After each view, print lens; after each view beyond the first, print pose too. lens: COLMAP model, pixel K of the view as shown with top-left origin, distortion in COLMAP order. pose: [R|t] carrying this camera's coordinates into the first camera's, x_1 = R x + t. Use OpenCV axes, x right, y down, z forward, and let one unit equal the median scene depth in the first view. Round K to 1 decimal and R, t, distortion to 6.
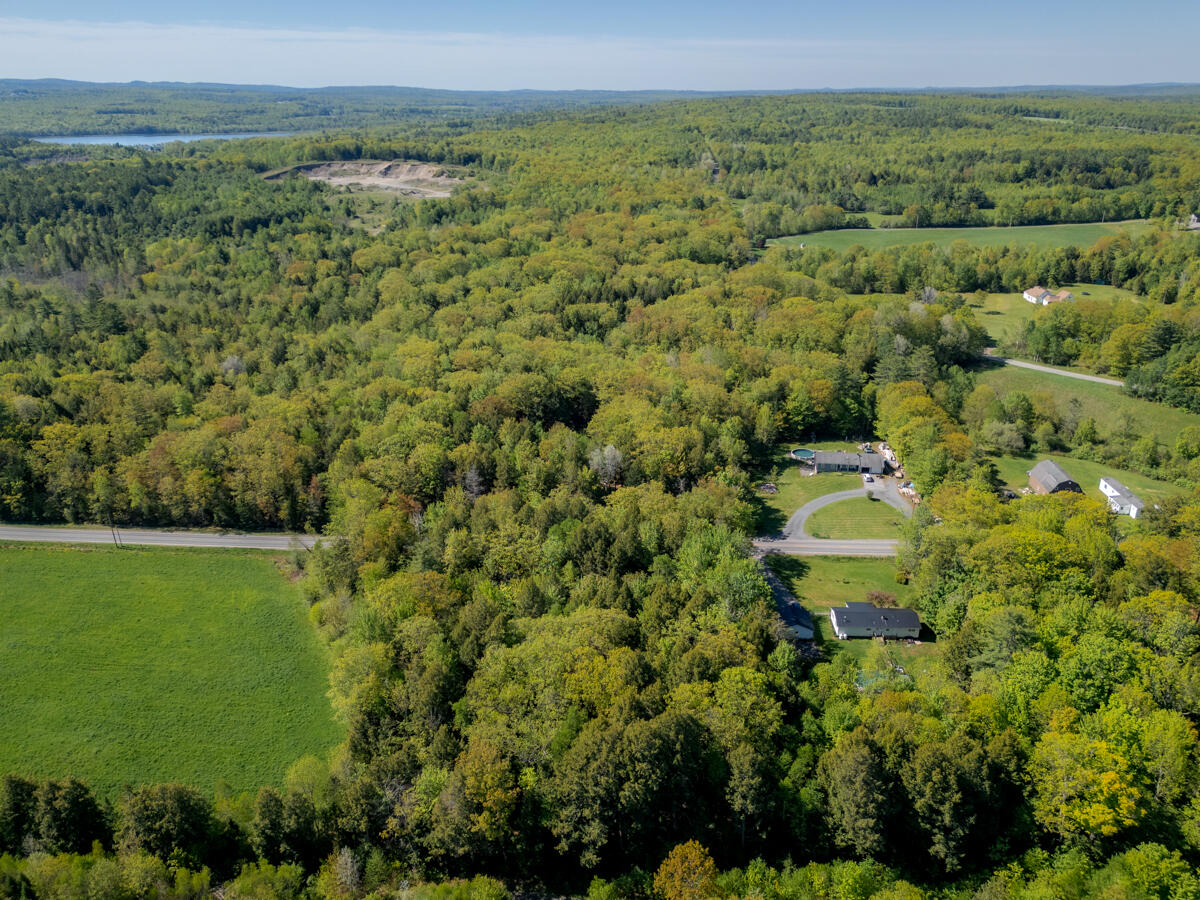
lens RADIAL K [[844.9, 0, 600.0], [0, 844.9, 450.0], [0, 0, 1]] dist [0.078103, -0.075526]
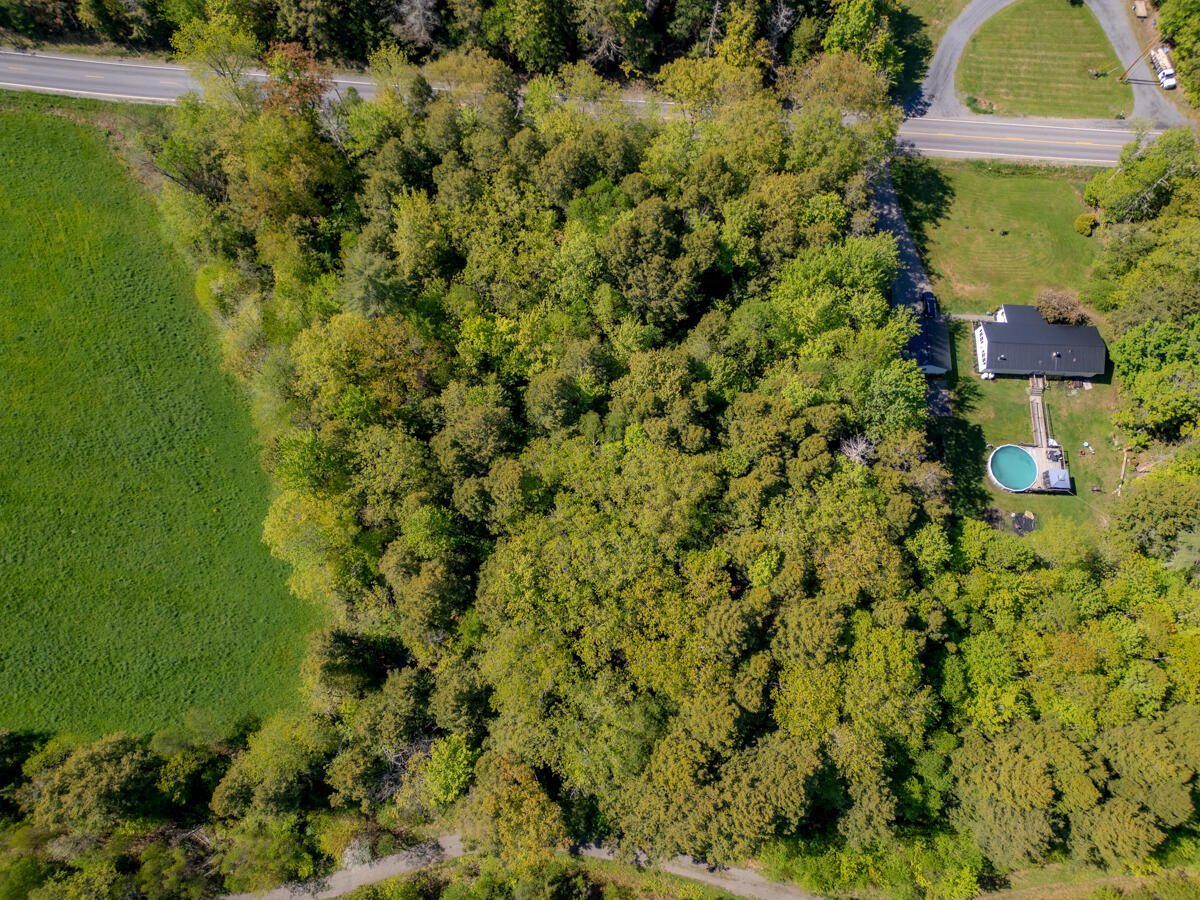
lens RADIAL K [[844.9, 0, 600.0], [0, 844.9, 450.0], [0, 0, 1]] dist [0.078103, -0.075526]
pose [[0.997542, 0.005733, 0.069833, -0.083032], [-0.057313, 0.640114, 0.766139, -0.262778], [-0.040309, -0.768259, 0.638869, 0.504004]]
